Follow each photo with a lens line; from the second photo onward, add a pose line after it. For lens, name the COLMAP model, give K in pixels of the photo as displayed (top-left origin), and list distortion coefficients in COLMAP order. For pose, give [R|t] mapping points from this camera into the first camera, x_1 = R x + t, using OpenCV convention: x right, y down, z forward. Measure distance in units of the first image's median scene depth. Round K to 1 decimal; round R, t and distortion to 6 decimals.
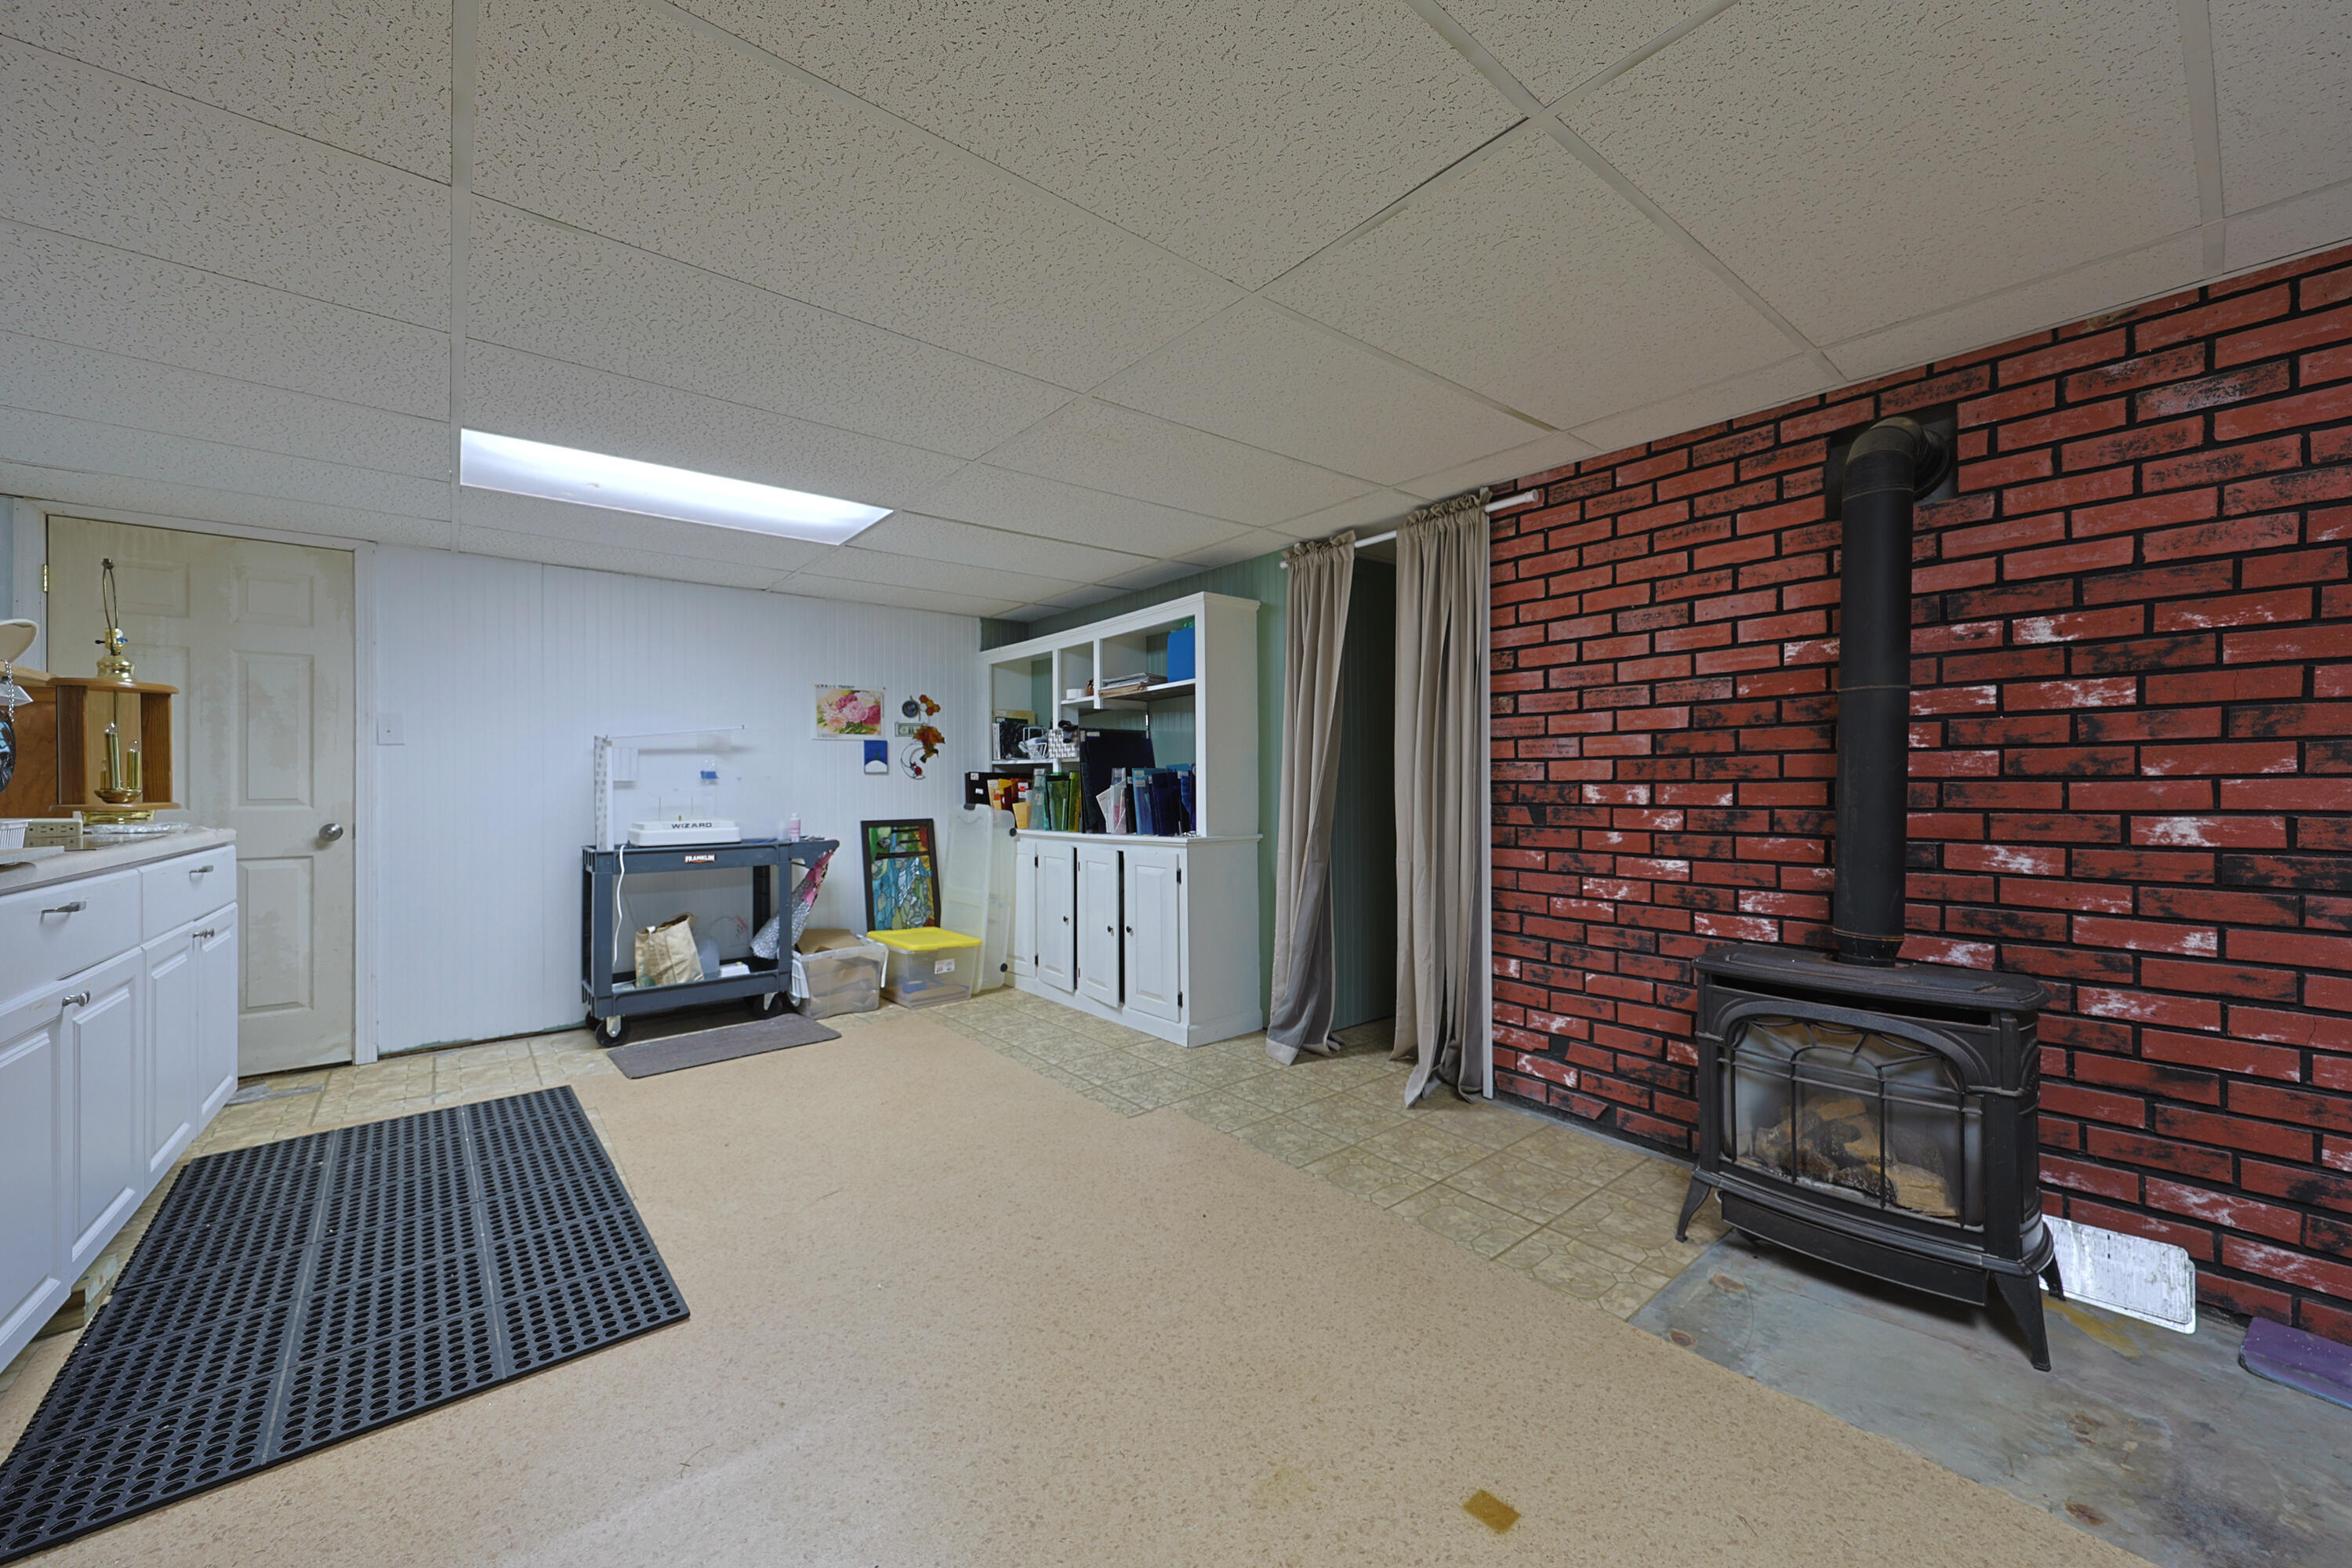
lens RADIAL K [[876.8, 0, 1190.4], [0, 876.8, 779.2], [0, 0, 1]] dist [0.000065, 0.000027]
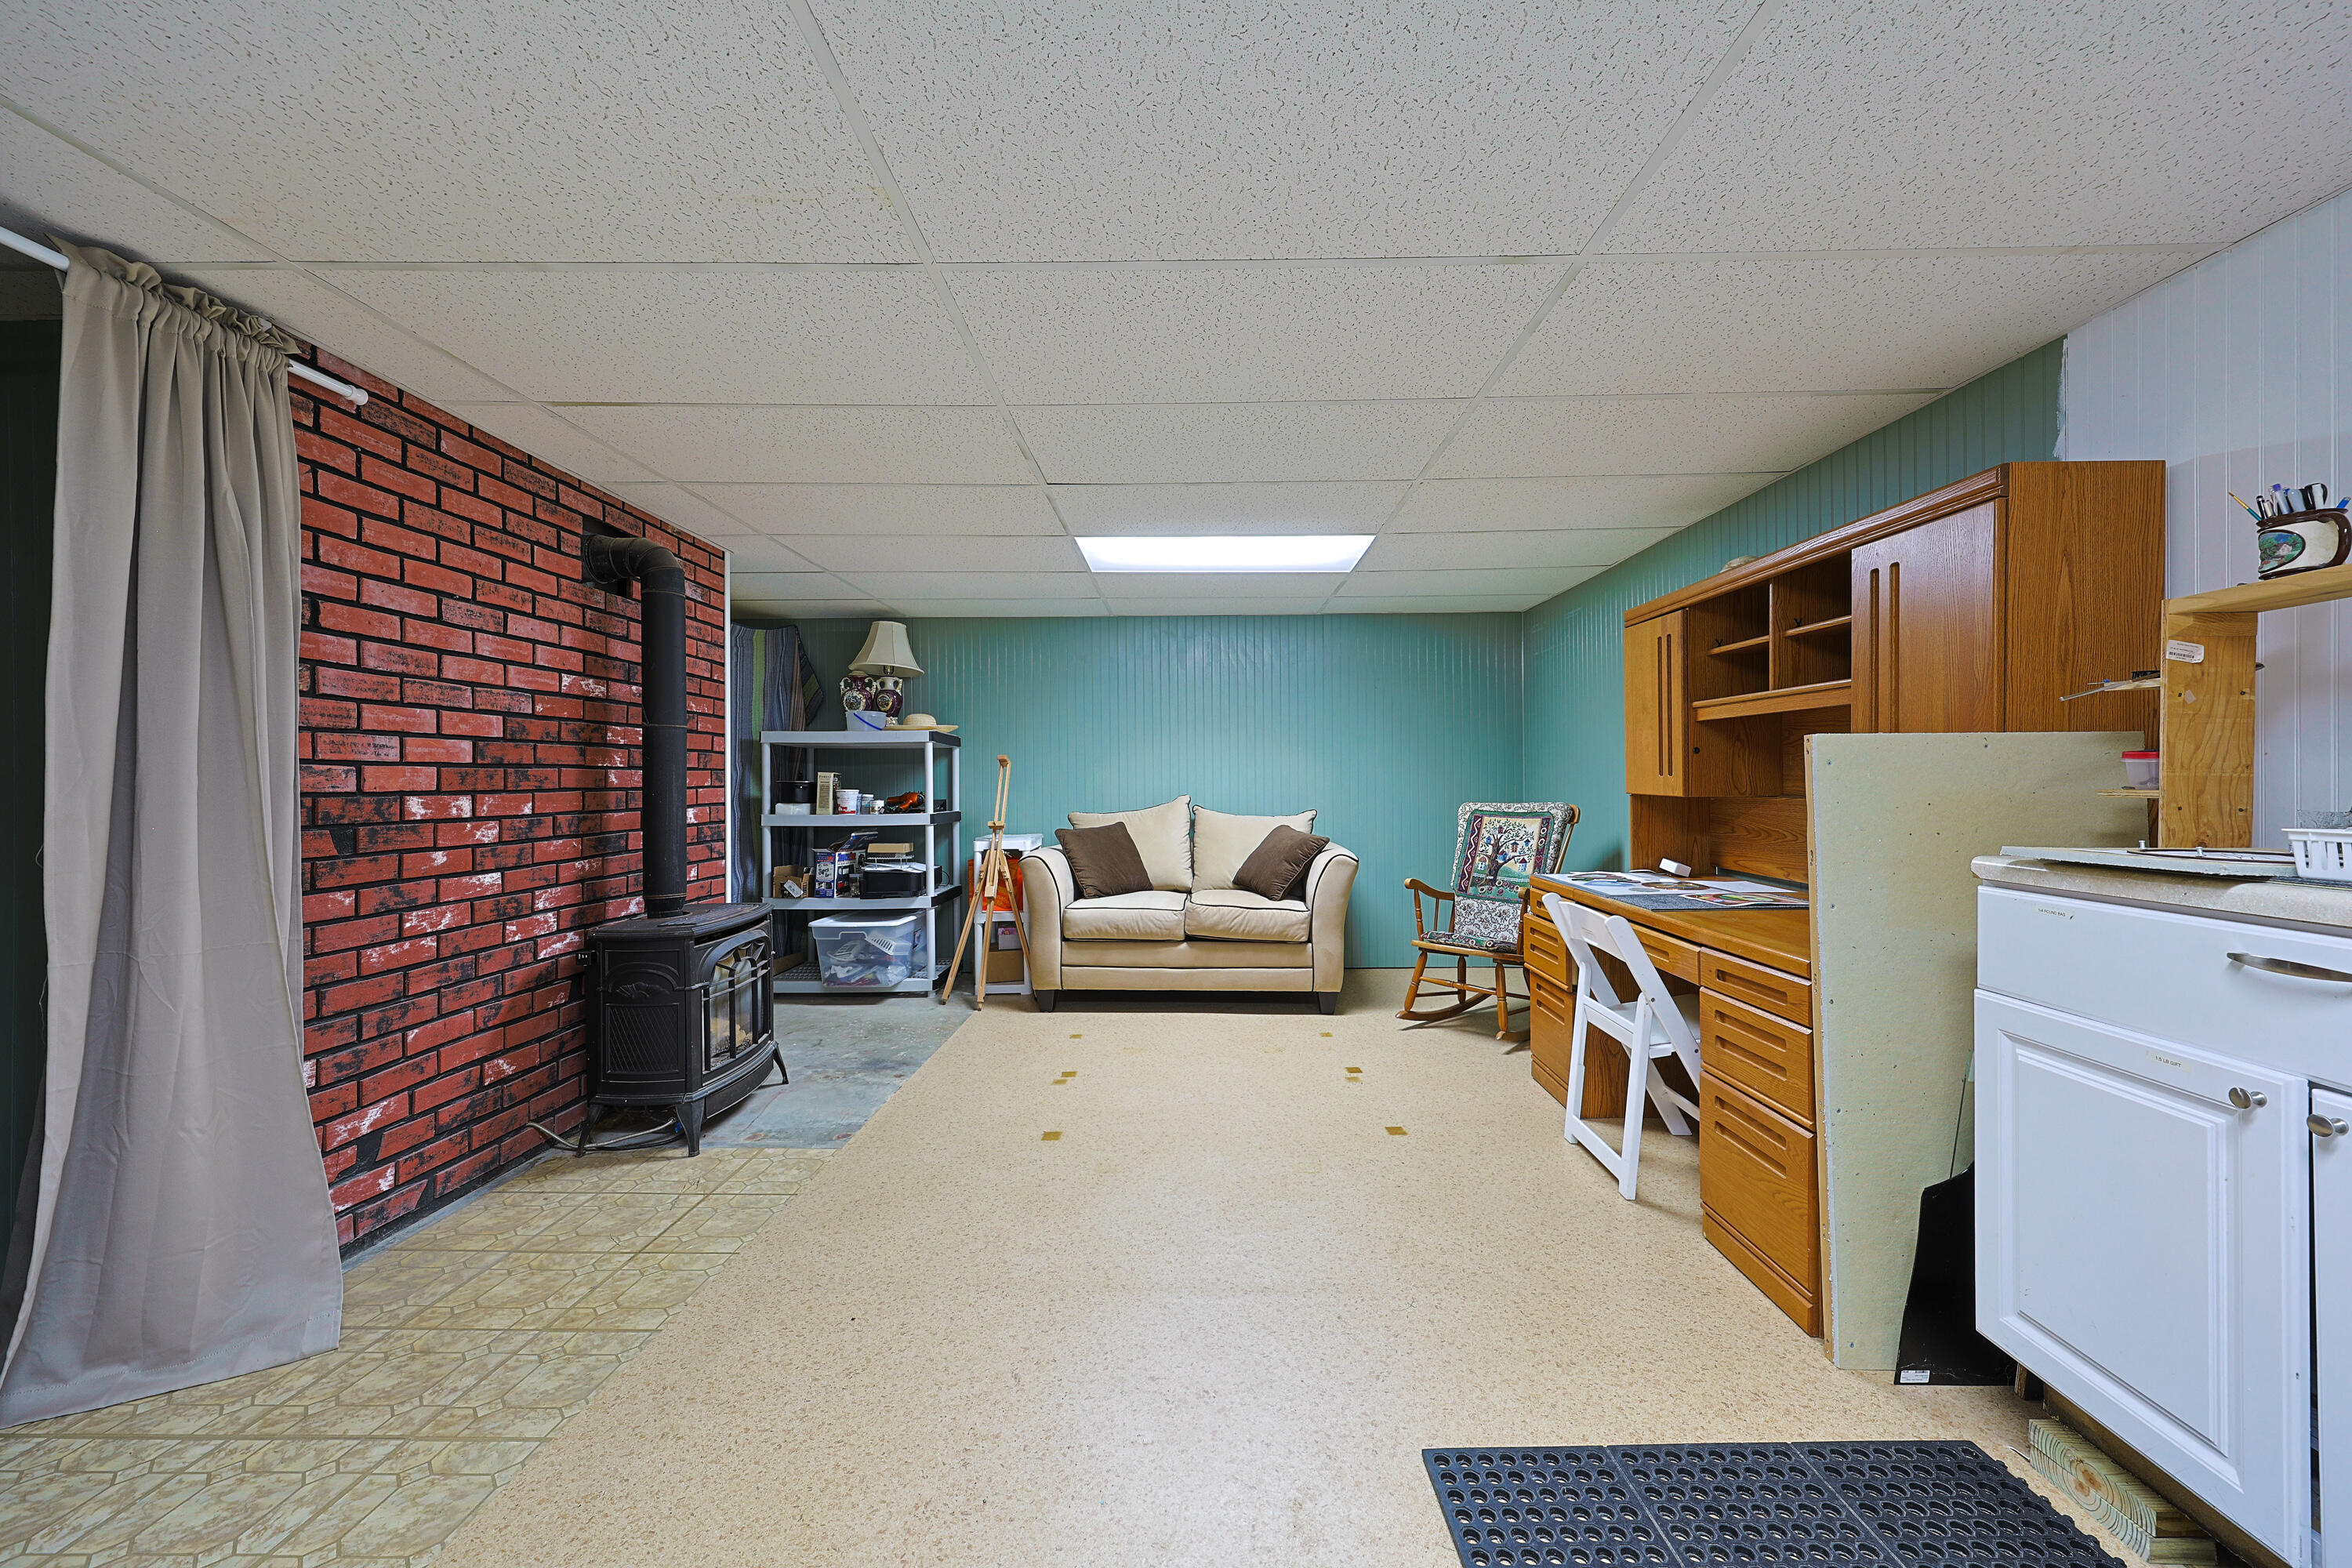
lens RADIAL K [[876.8, 0, 1190.4], [0, 876.8, 779.2], [0, 0, 1]] dist [0.000065, 0.000027]
pose [[-0.758995, 0.011088, 0.651002, -0.630649], [0.007404, 0.999937, -0.008399, 0.002356], [-0.651055, -0.001555, -0.759029, 1.172244]]
